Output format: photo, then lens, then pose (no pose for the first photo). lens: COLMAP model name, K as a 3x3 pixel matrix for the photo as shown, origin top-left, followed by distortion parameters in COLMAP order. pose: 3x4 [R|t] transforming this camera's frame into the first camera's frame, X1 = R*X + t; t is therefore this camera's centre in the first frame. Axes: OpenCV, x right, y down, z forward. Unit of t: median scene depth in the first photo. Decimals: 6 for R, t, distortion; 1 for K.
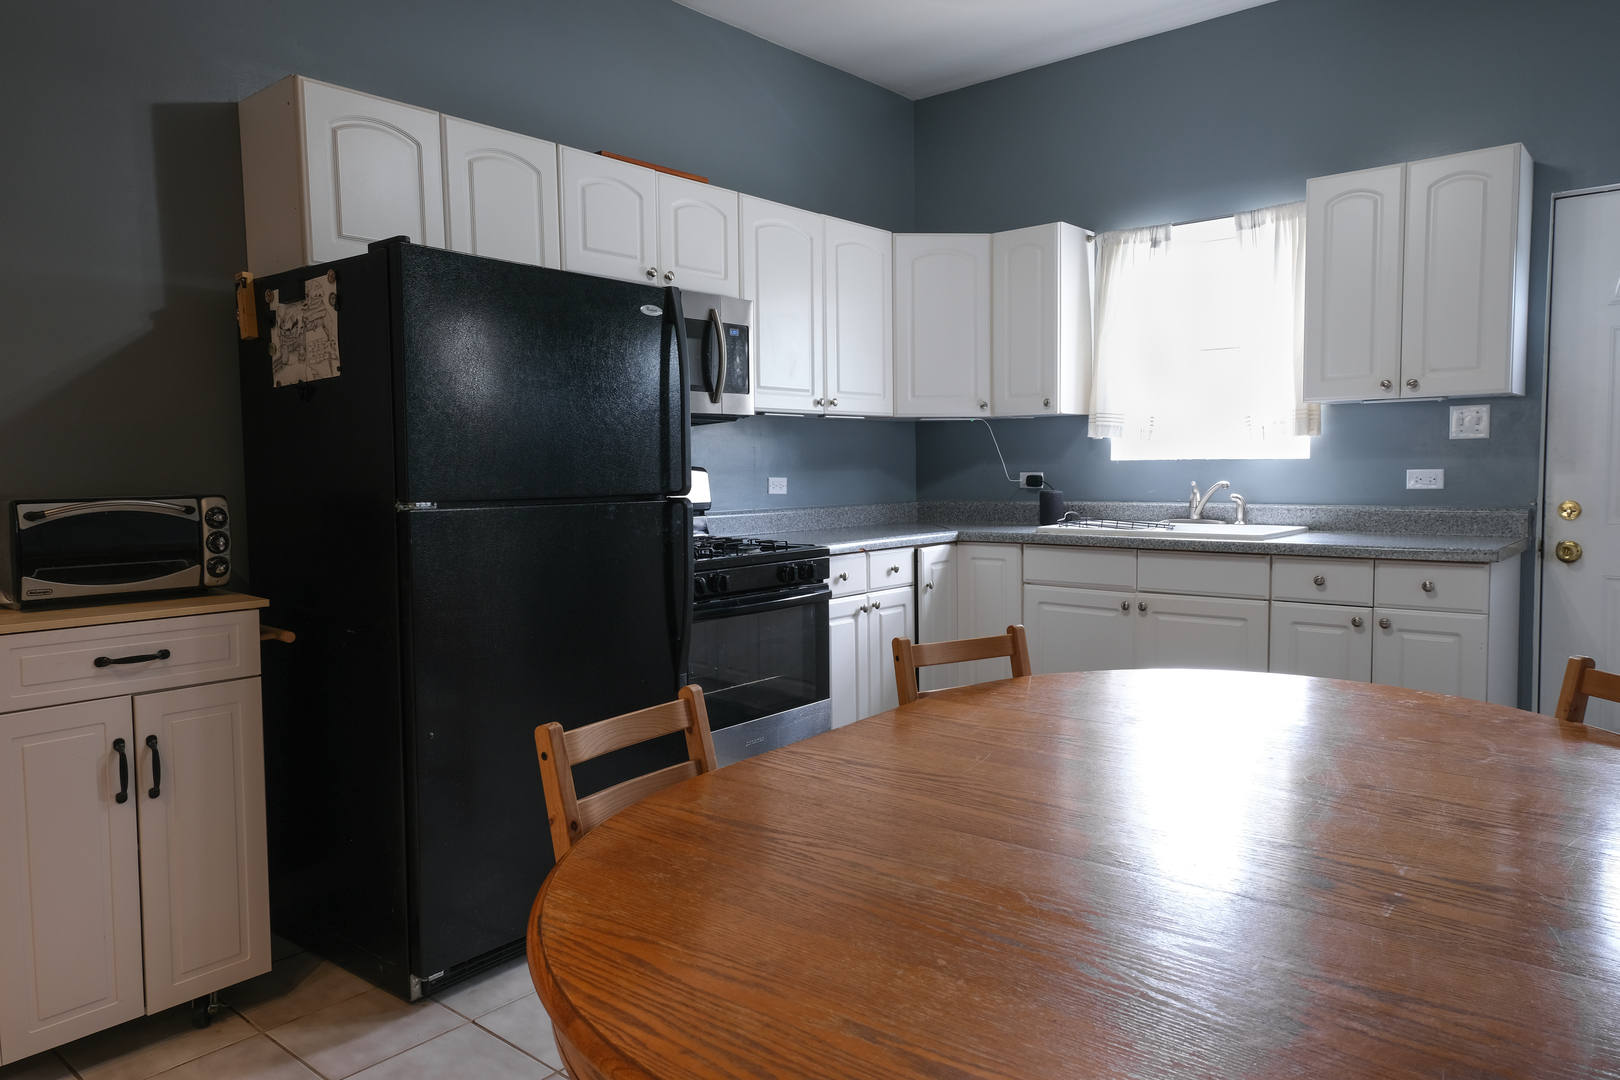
lens RADIAL K [[1084.4, 0, 802.4], [0, 1084.4, 544.4], [0, 0, 1]] dist [0.003936, 0.014936]
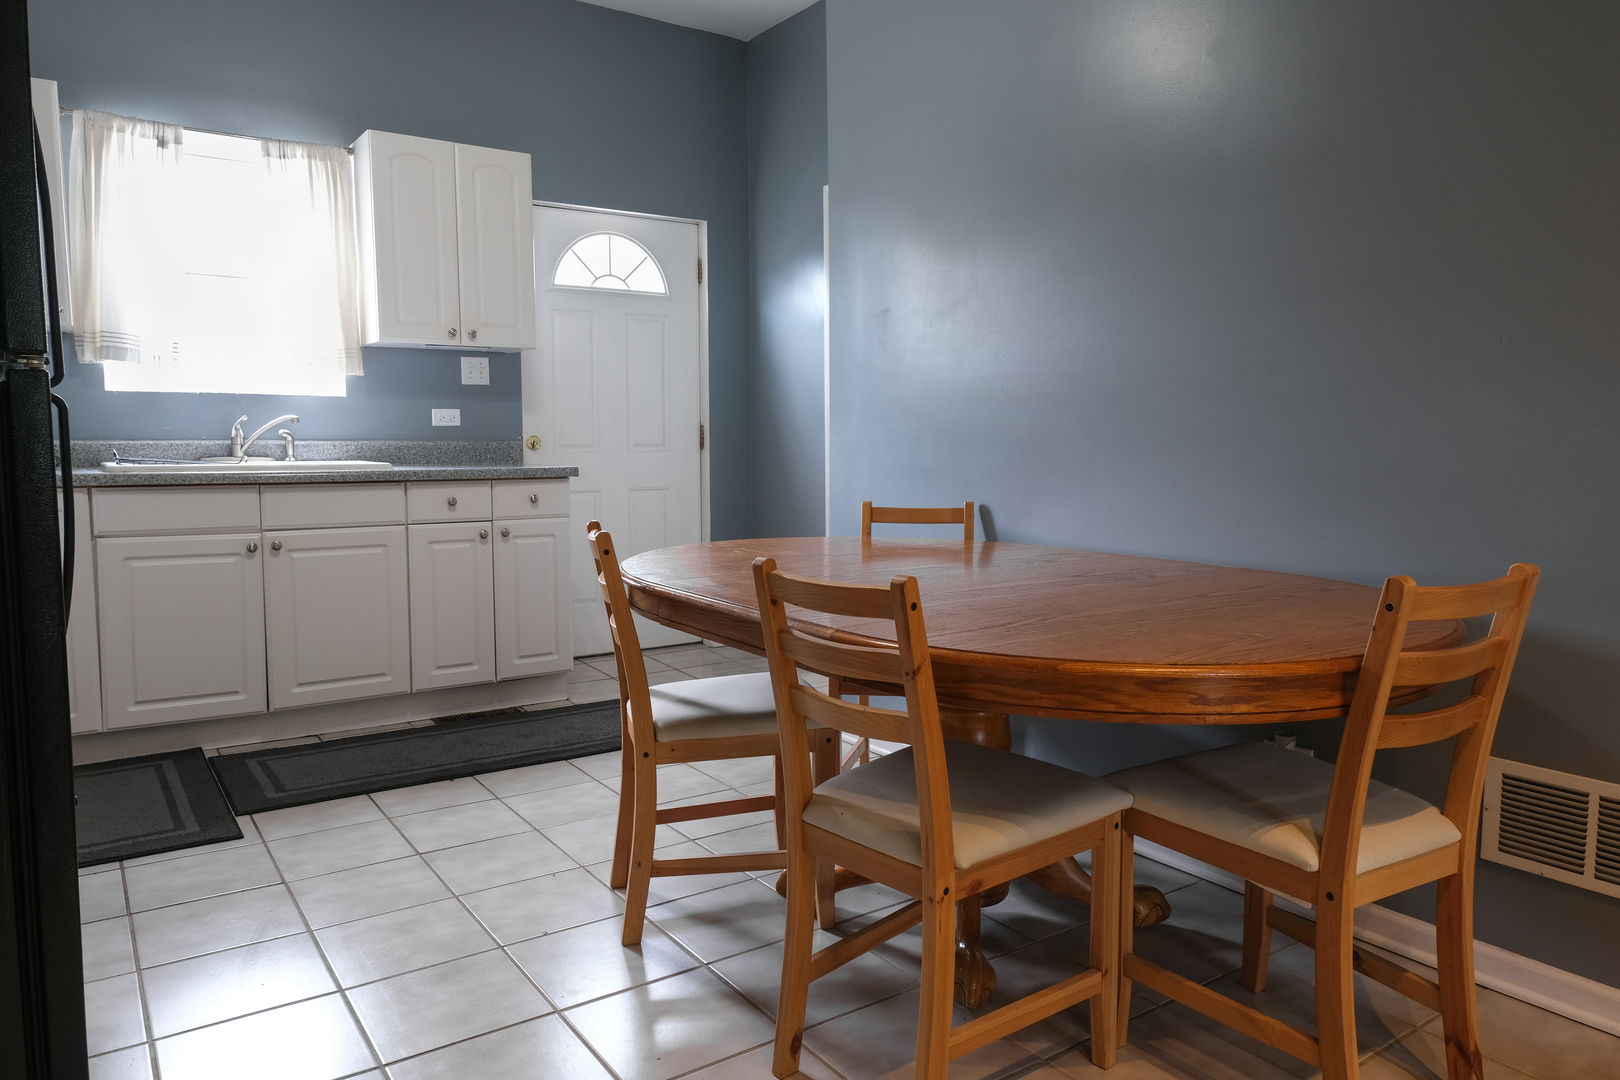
lens RADIAL K [[1084.4, 0, 808.9], [0, 1084.4, 547.5], [0, 0, 1]] dist [0.003936, 0.014936]
pose [[0.266219, -0.085514, 0.960112, -0.456076], [0.067551, 0.995263, 0.069914, 0.024123], [-0.961543, 0.046244, 0.270734, 0.305286]]
